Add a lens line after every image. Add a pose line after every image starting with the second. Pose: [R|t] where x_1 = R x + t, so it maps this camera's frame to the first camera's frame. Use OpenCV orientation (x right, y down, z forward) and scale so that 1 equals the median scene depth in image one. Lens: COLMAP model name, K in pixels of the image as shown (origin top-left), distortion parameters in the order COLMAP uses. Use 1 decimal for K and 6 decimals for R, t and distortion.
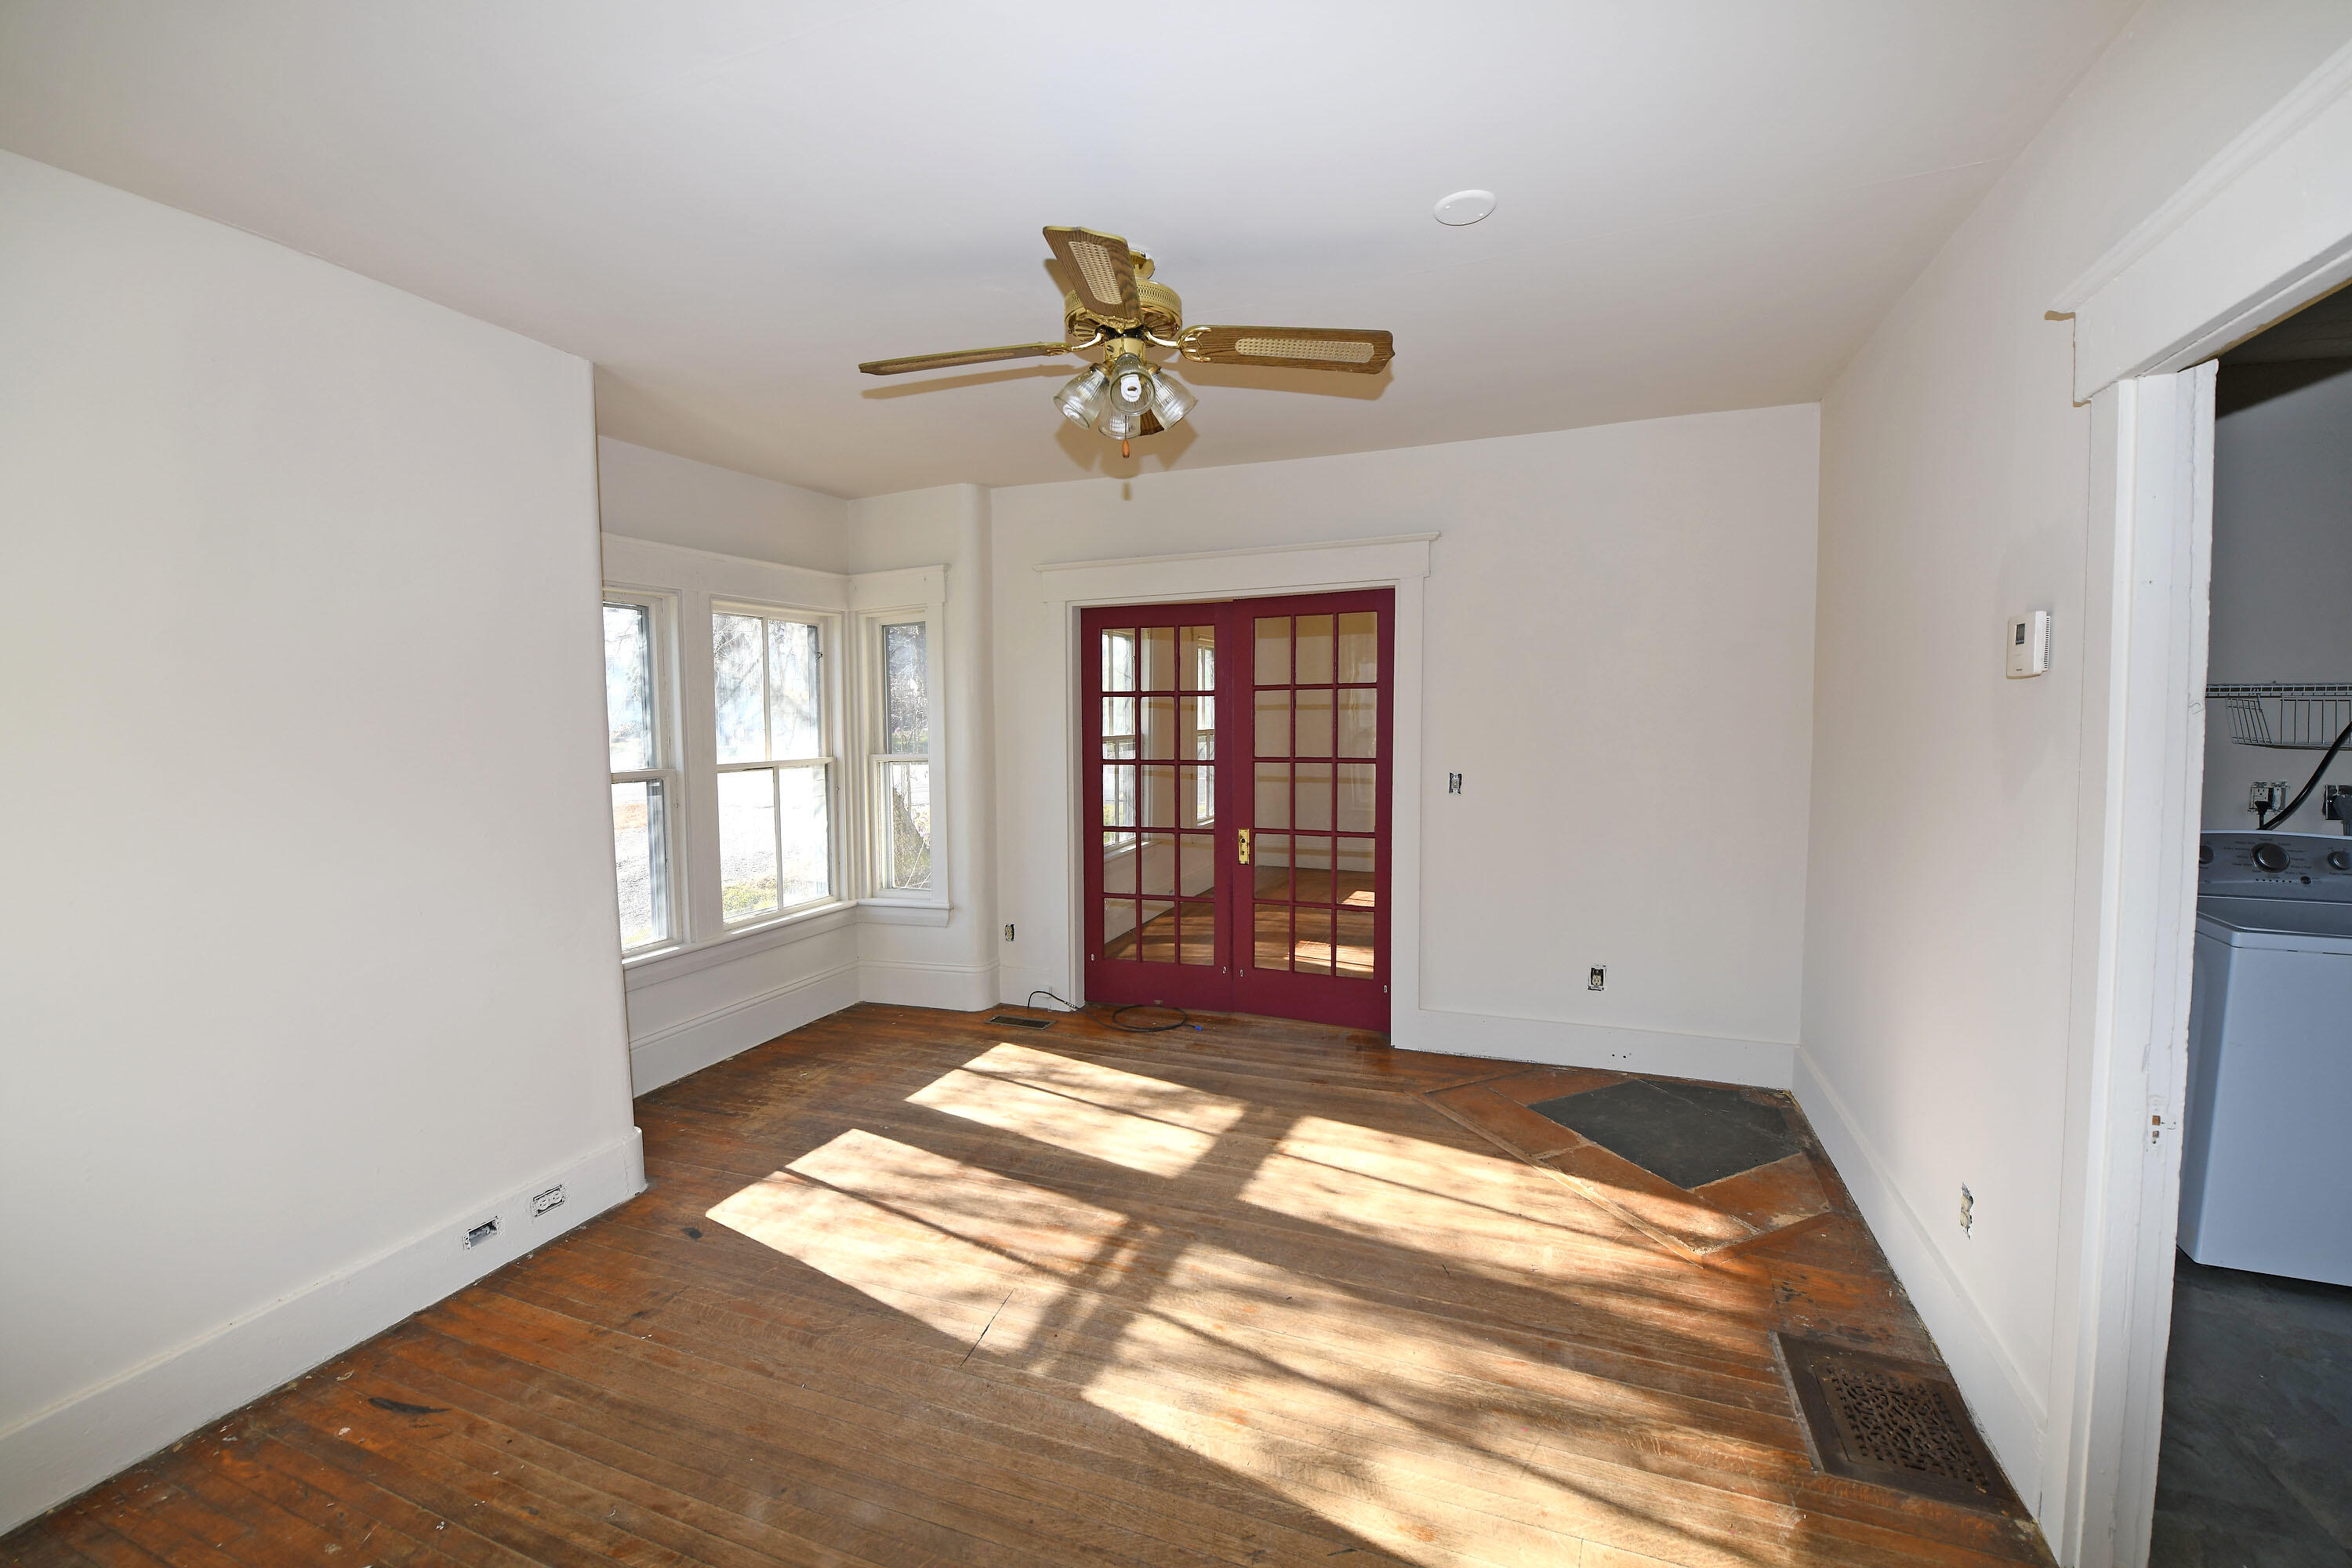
lens RADIAL K [[941.6, 0, 1176.0], [0, 941.6, 784.0], [0, 0, 1]] dist [-0.001921, -0.000221]
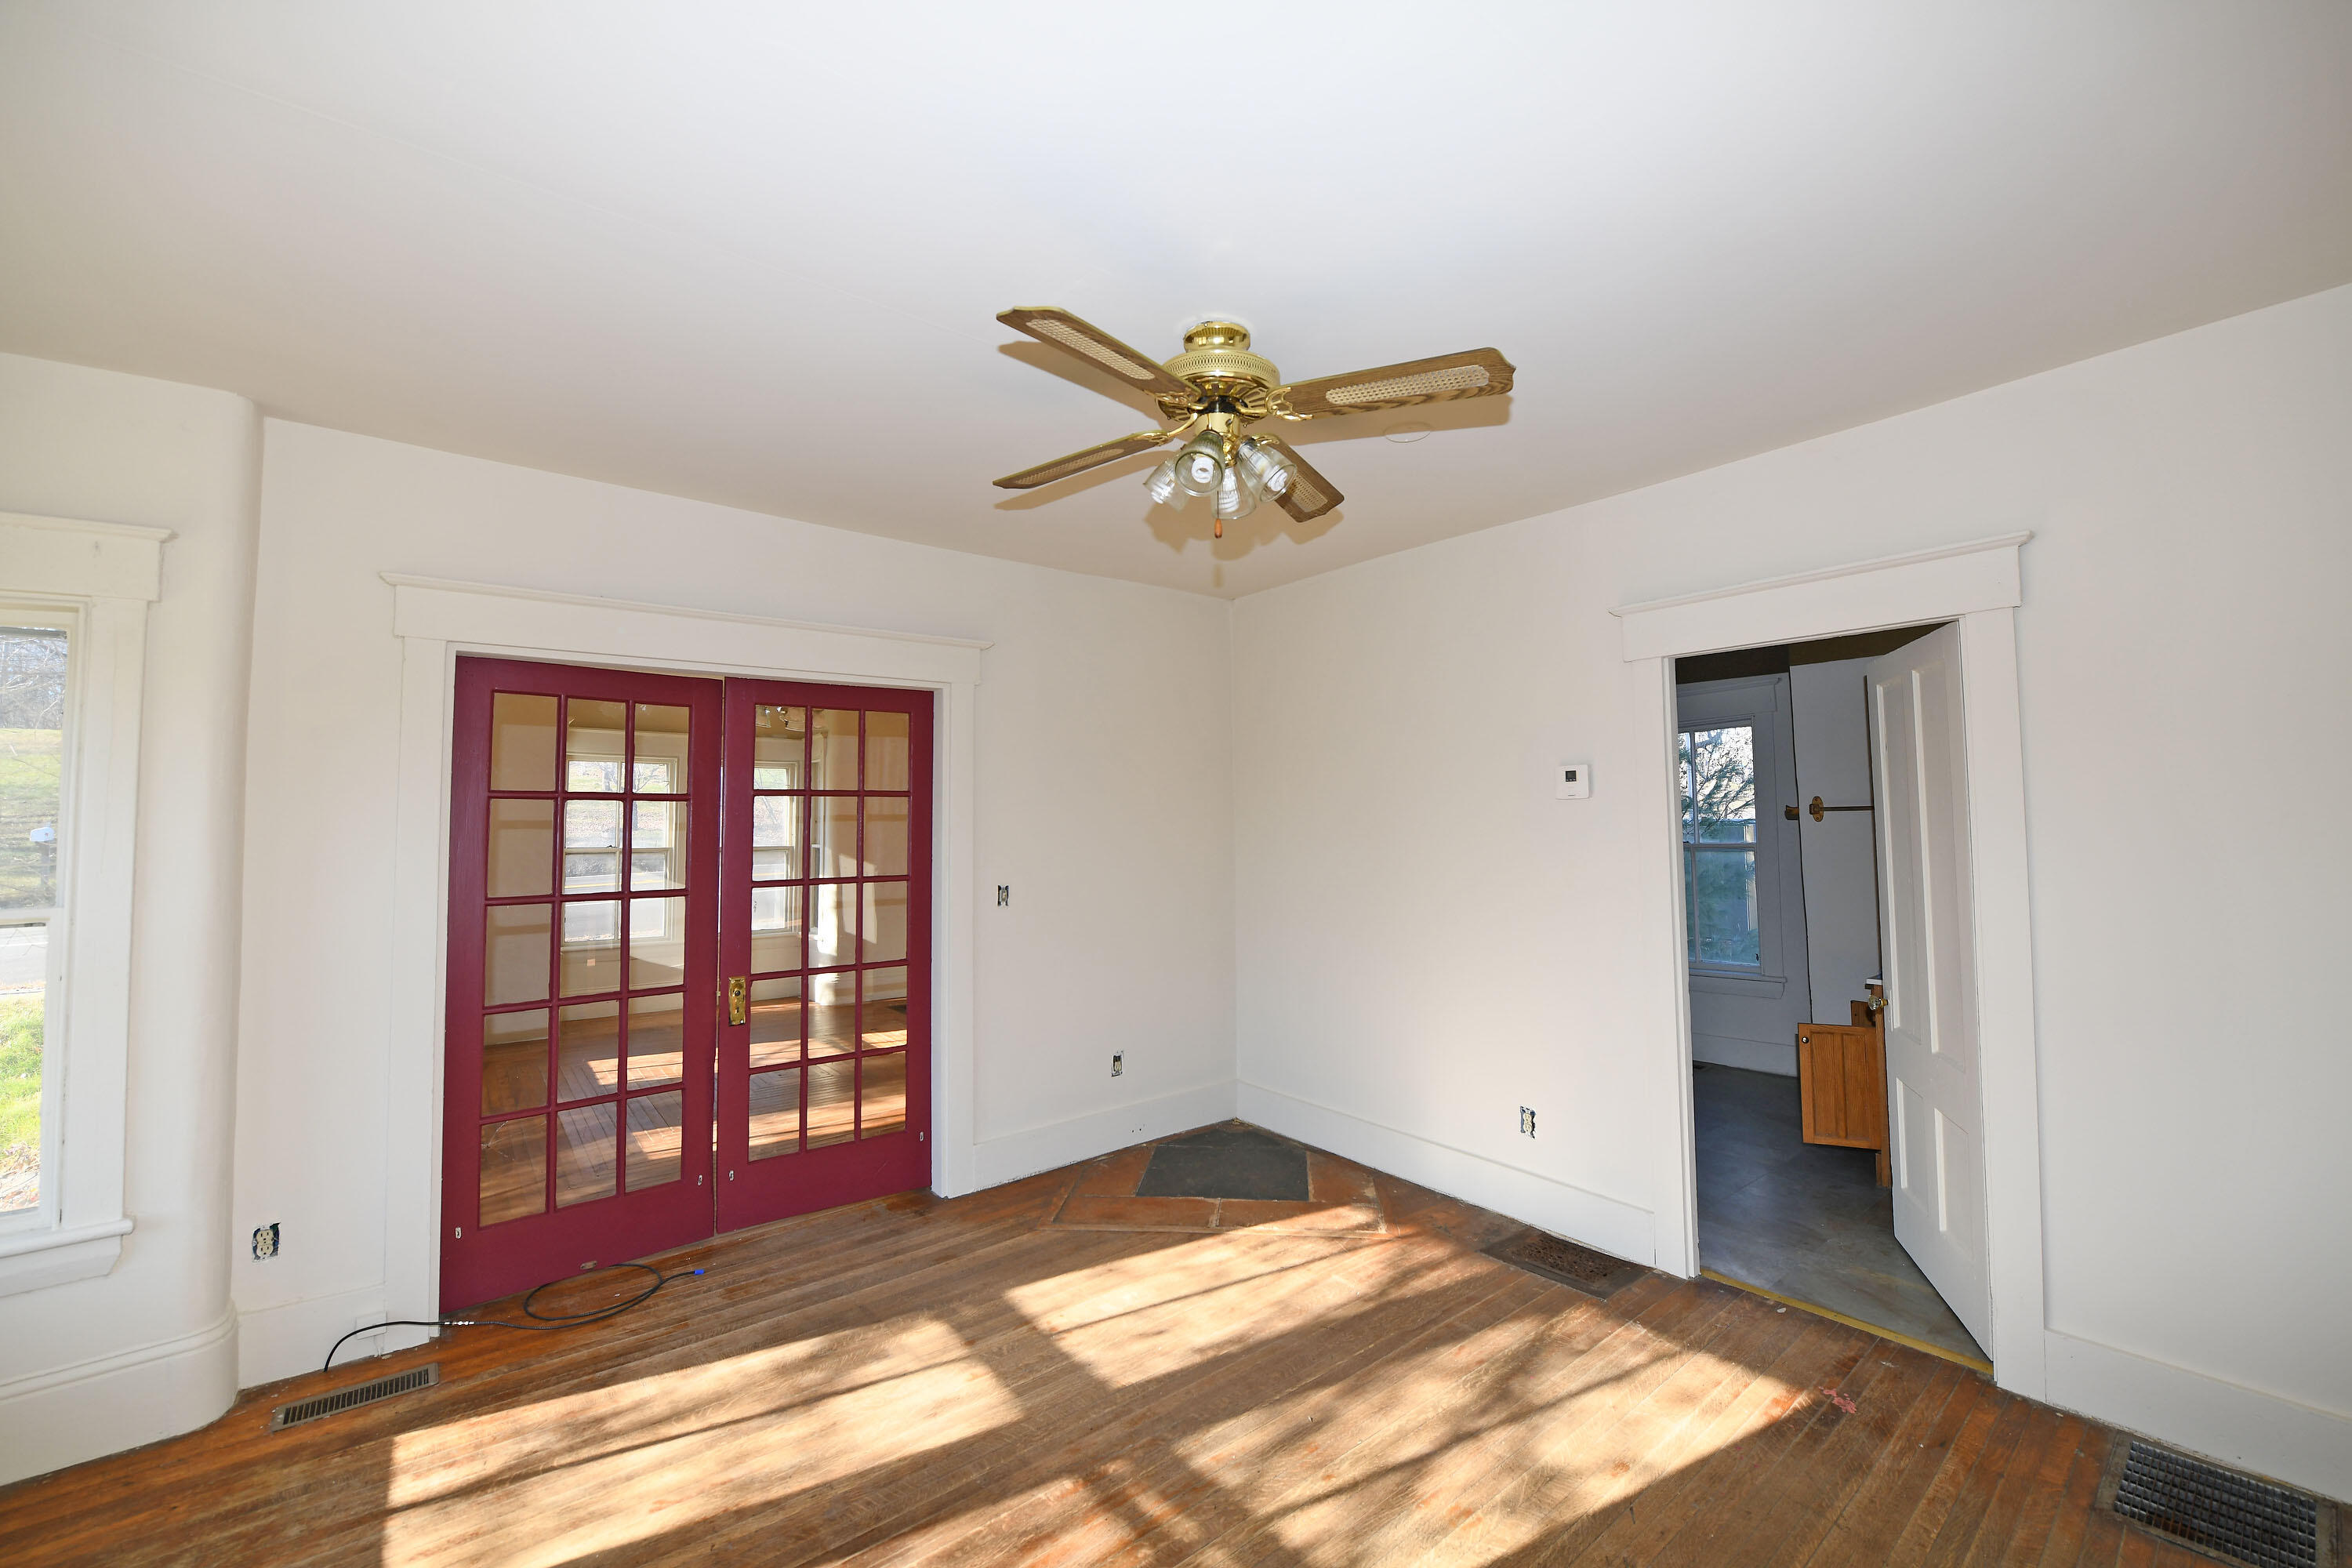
lens RADIAL K [[978.4, 0, 1176.0], [0, 978.4, 784.0], [0, 0, 1]] dist [0.000195, -0.009350]
pose [[0.481777, 0.037906, 0.875474, -0.574021], [0.067803, 0.994456, -0.080370, -0.025267], [-0.873667, 0.098080, 0.476536, 0.385482]]
